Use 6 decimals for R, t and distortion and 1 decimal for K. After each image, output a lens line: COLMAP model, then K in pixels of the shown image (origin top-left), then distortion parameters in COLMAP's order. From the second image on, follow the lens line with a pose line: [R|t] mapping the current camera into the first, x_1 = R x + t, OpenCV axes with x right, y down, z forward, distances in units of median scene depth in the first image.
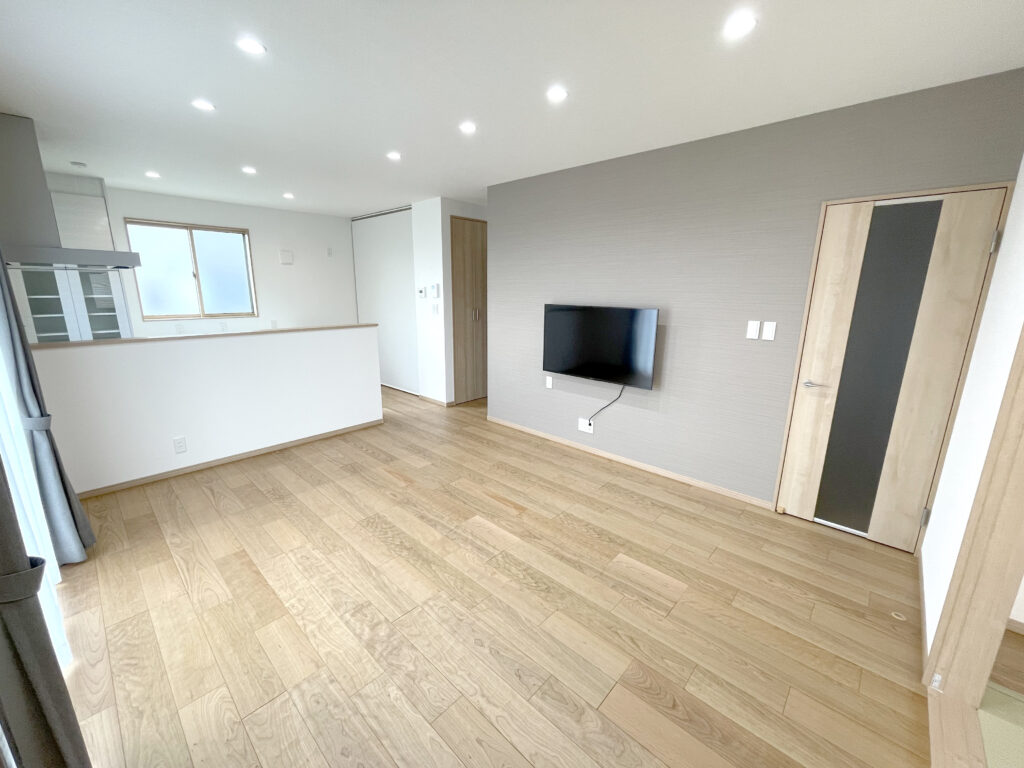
lens RADIAL K [[416.7, 0, 512.0], [0, 416.7, 384.0], [0, 0, 1]] dist [-0.003102, -0.000259]
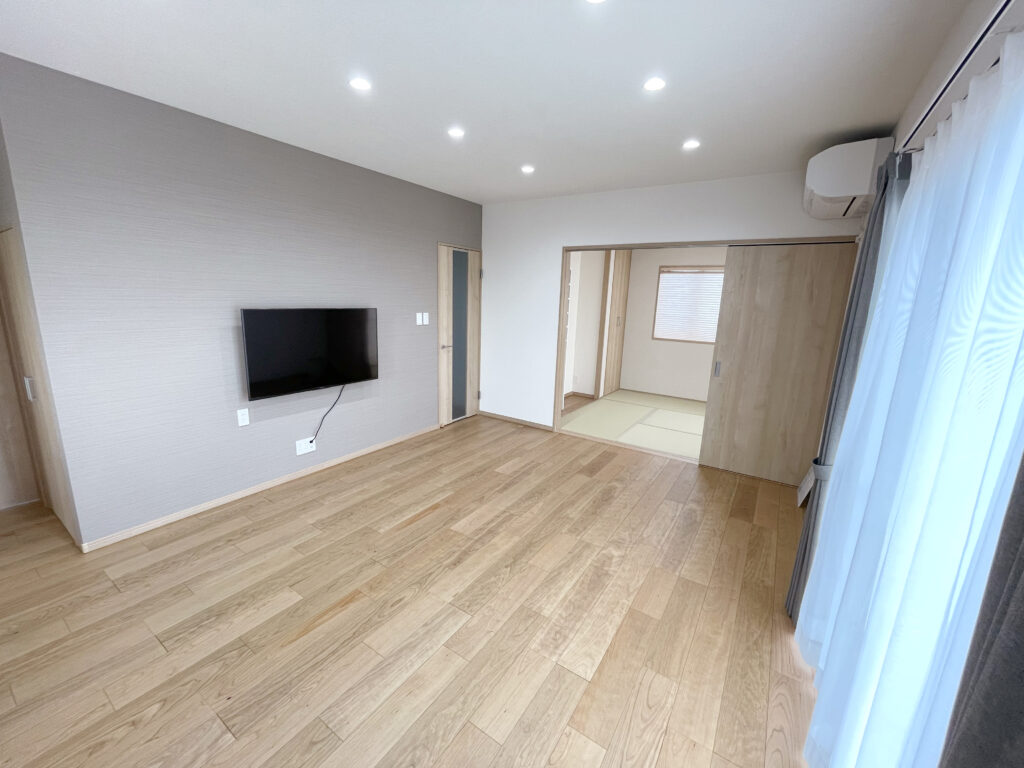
lens RADIAL K [[416.7, 0, 512.0], [0, 416.7, 384.0], [0, 0, 1]] dist [-0.003102, -0.000259]
pose [[-0.175692, -0.217008, 0.960229, -0.666973], [0.187936, 0.950068, 0.249099, -0.149278], [-0.966340, 0.224226, -0.126136, 0.627419]]
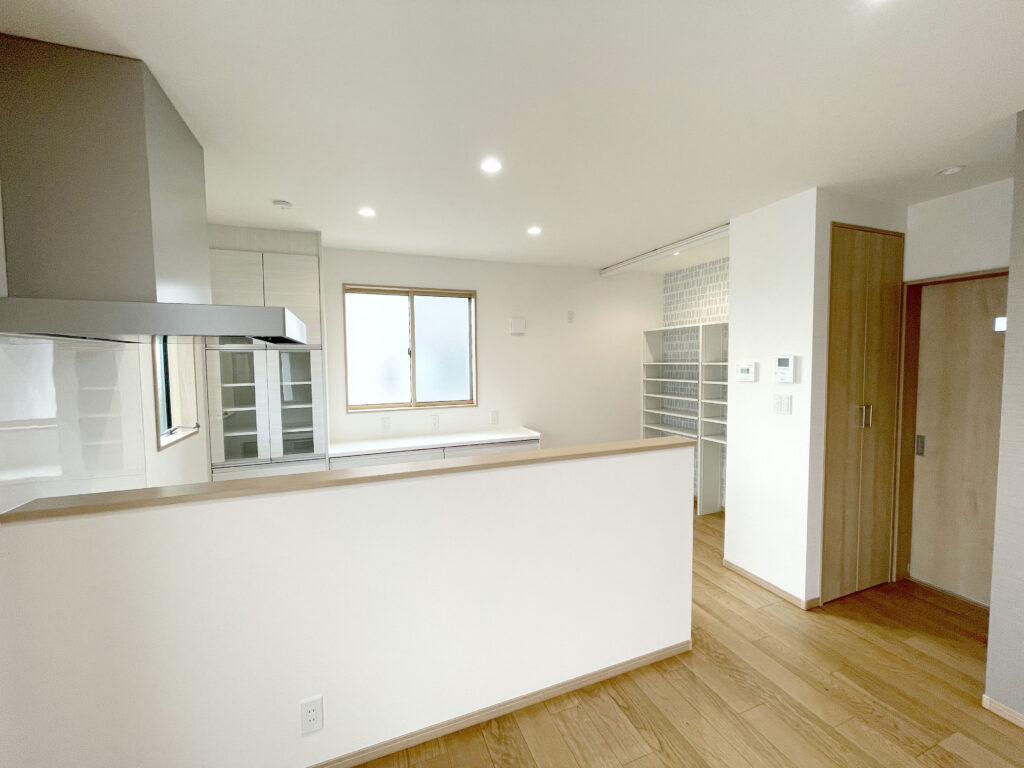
lens RADIAL K [[416.7, 0, 512.0], [0, 416.7, 384.0], [0, 0, 1]] dist [-0.003102, -0.000259]
pose [[0.902430, 0.004614, -0.430812, -0.332632], [-0.077677, 0.985299, -0.152158, -0.129593], [0.423777, 0.170776, 0.889522, 0.514439]]
